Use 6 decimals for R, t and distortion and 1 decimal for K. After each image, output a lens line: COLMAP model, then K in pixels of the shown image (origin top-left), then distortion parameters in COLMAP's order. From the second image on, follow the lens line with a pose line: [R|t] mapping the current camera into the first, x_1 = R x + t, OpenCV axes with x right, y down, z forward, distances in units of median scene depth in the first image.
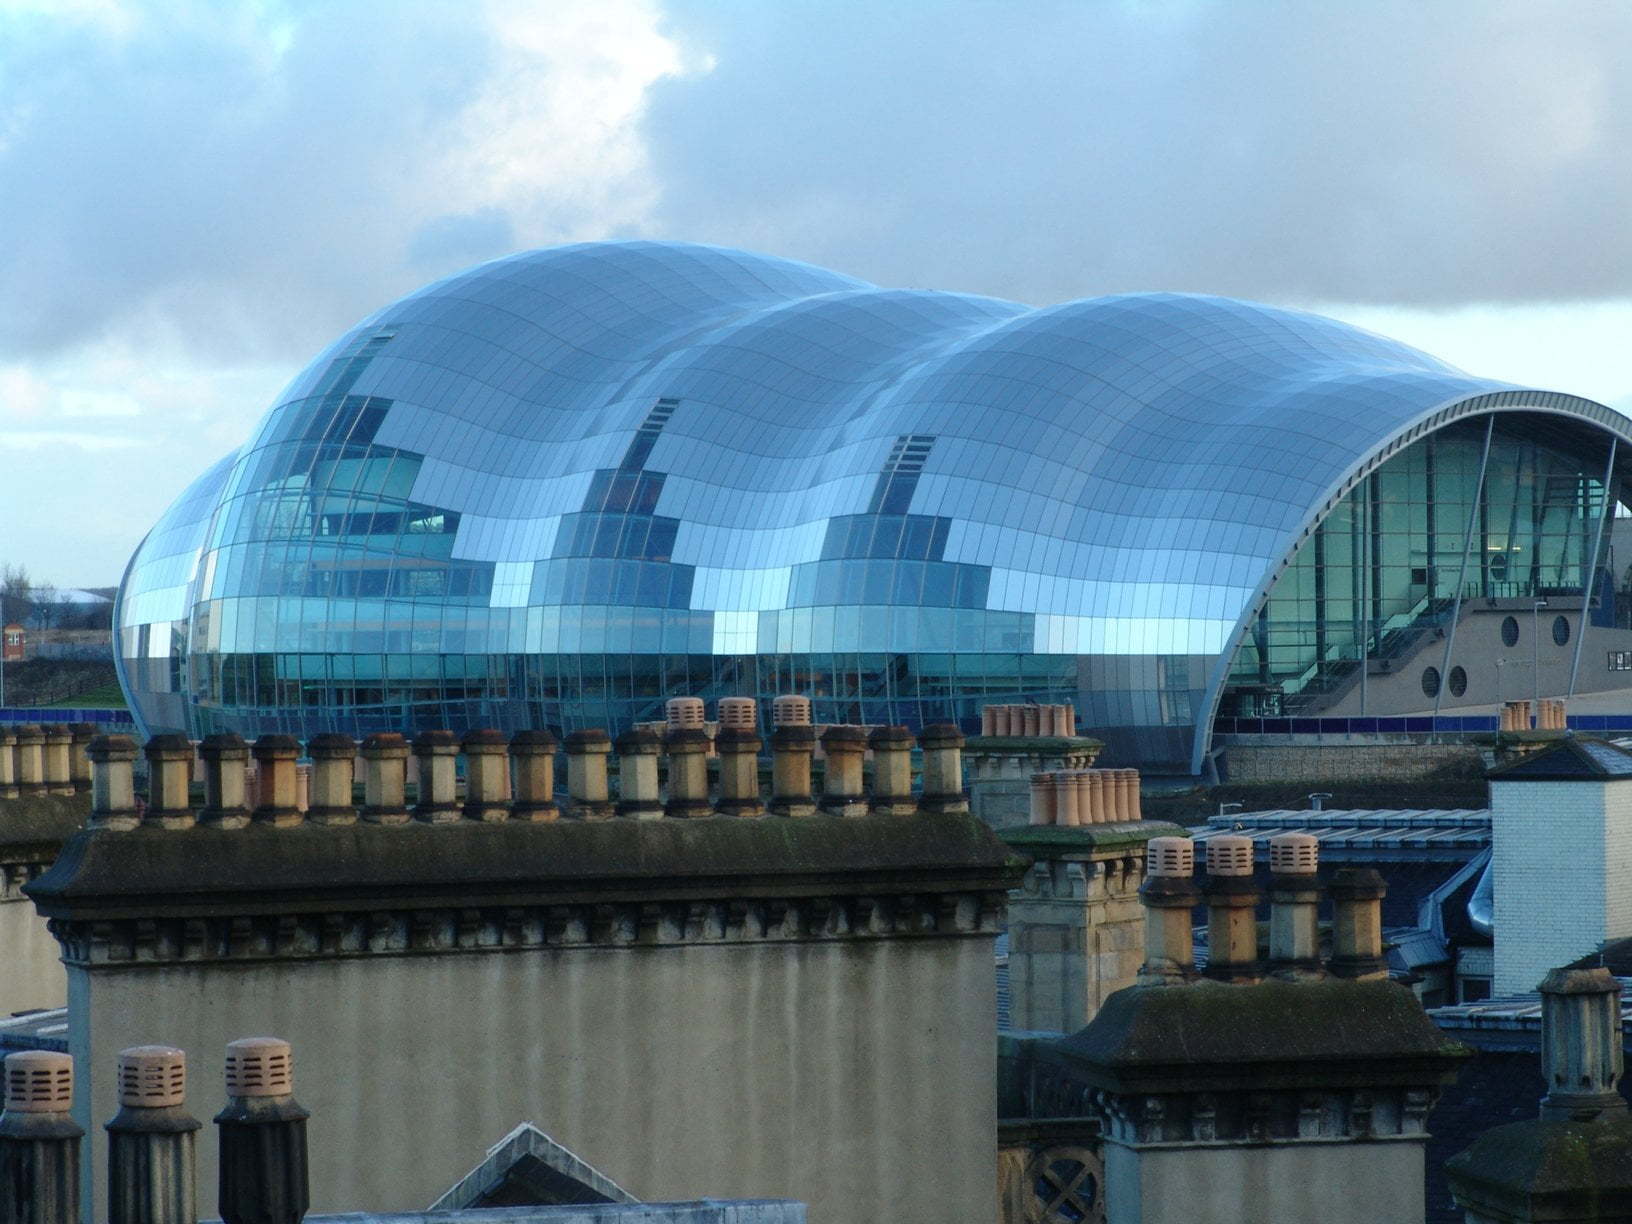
lens RADIAL K [[5265.4, 0, 817.2], [0, 5265.4, 606.4], [0, 0, 1]] dist [0.399970, 0.000000]
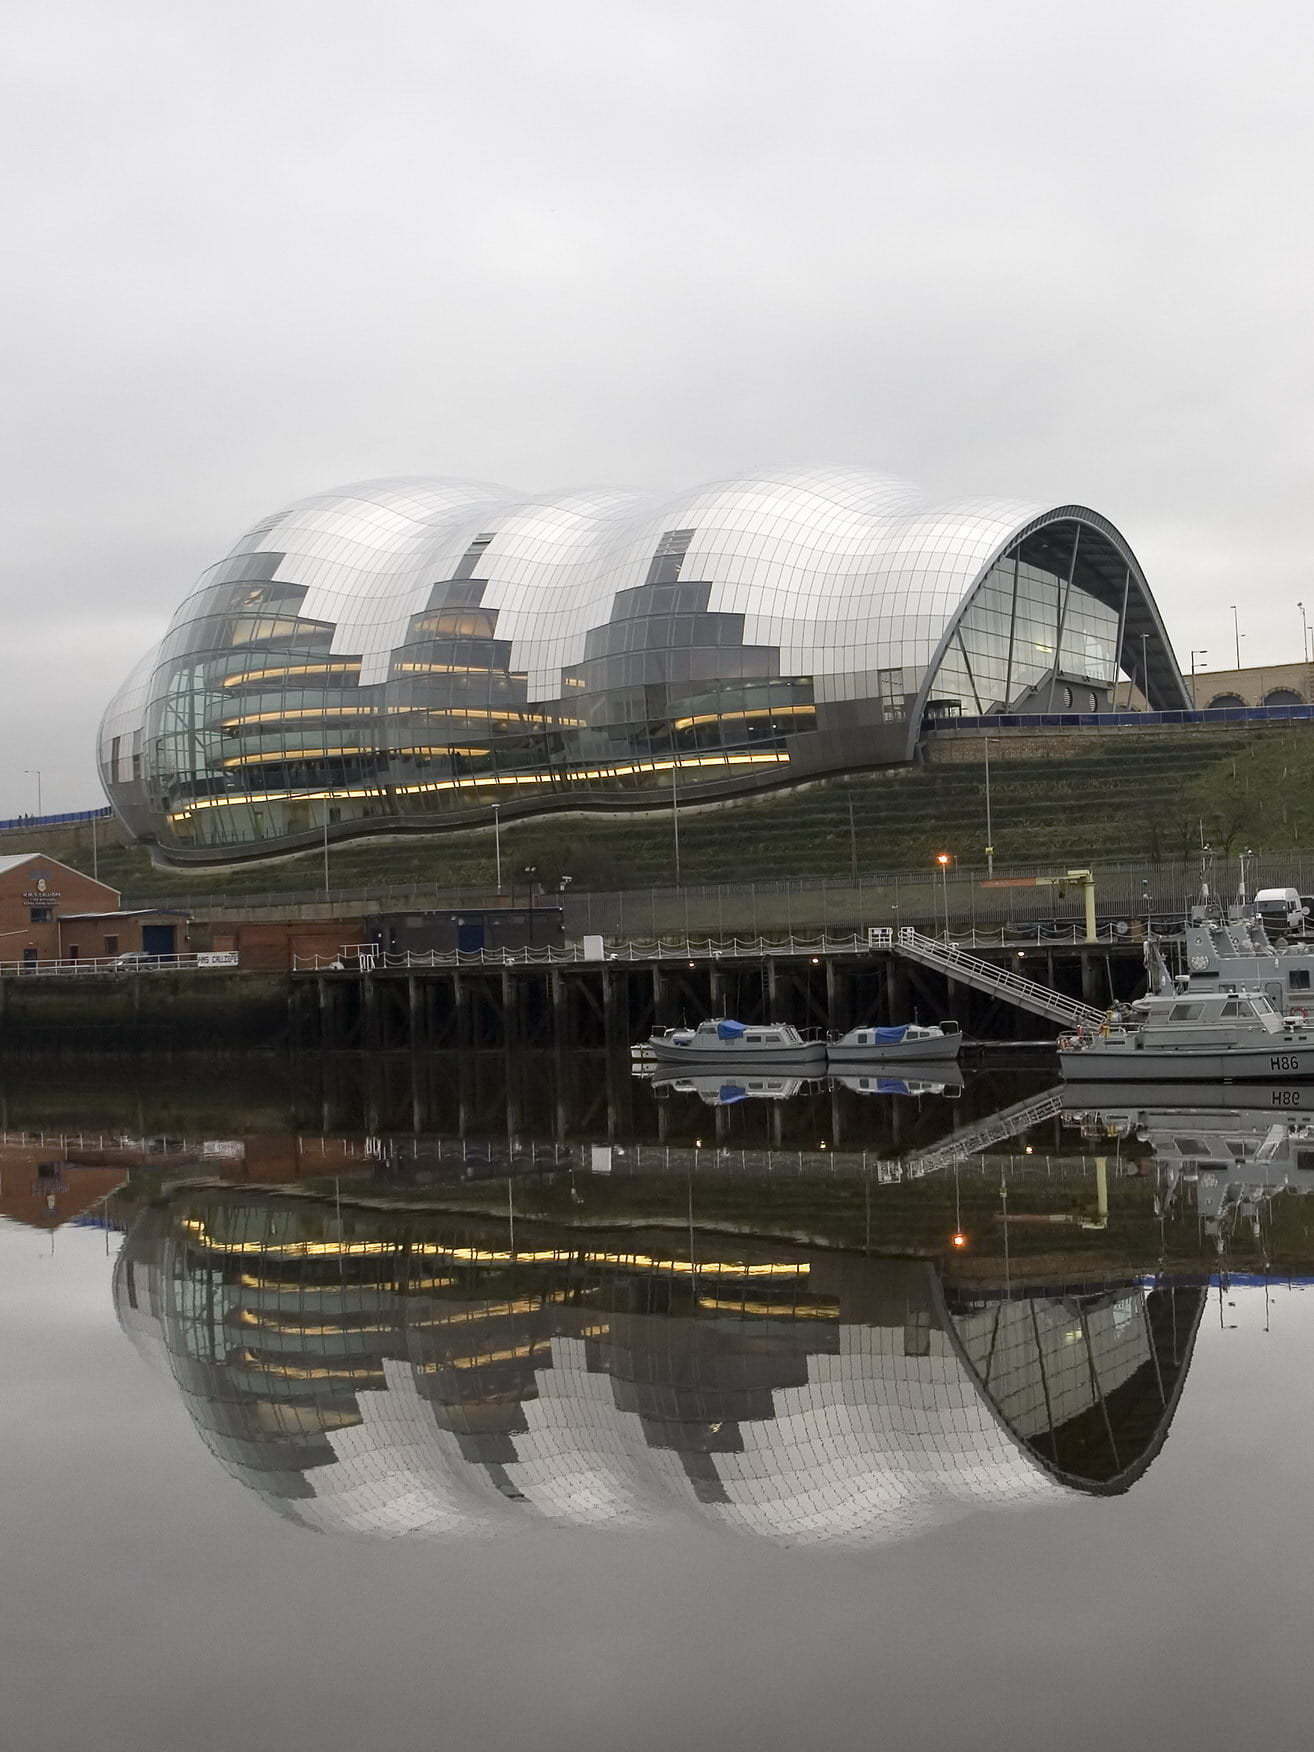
lens RADIAL K [[2065.4, 0, 652.3], [0, 2065.4, 876.9], [0, 0, 1]] dist [-0.028176, 0.000000]
pose [[0.995161, -0.023904, 0.095301, -0.039566], [0.028014, 0.998723, -0.042031, 0.076933], [-0.094175, 0.044497, 0.994561, 0.472924]]
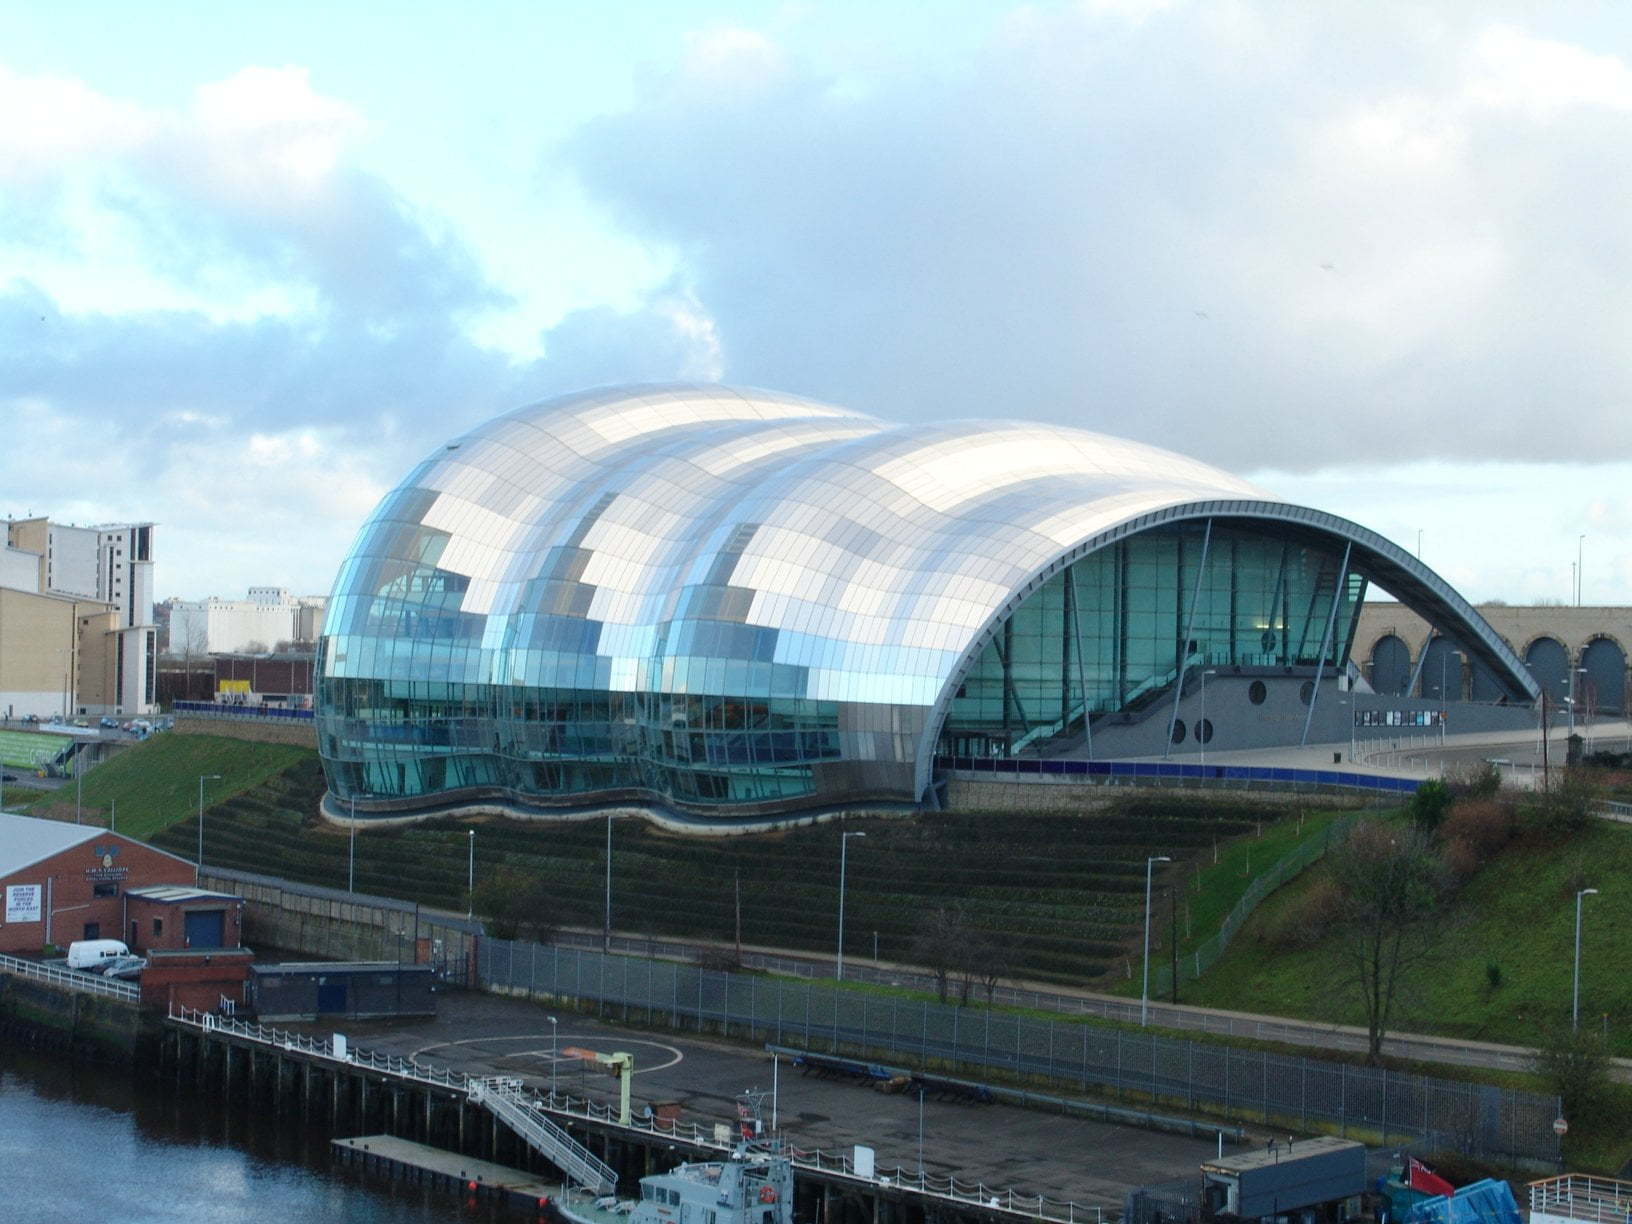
lens RADIAL K [[2973.2, 0, 804.7], [0, 2973.2, 604.9], [0, 0, 1]] dist [0.033646, 0.000000]
pose [[0.970501, 0.027491, -0.239526, 0.201655], [-0.030278, 0.999510, -0.007965, -0.007528], [0.239190, 0.014982, 0.970857, 0.301667]]
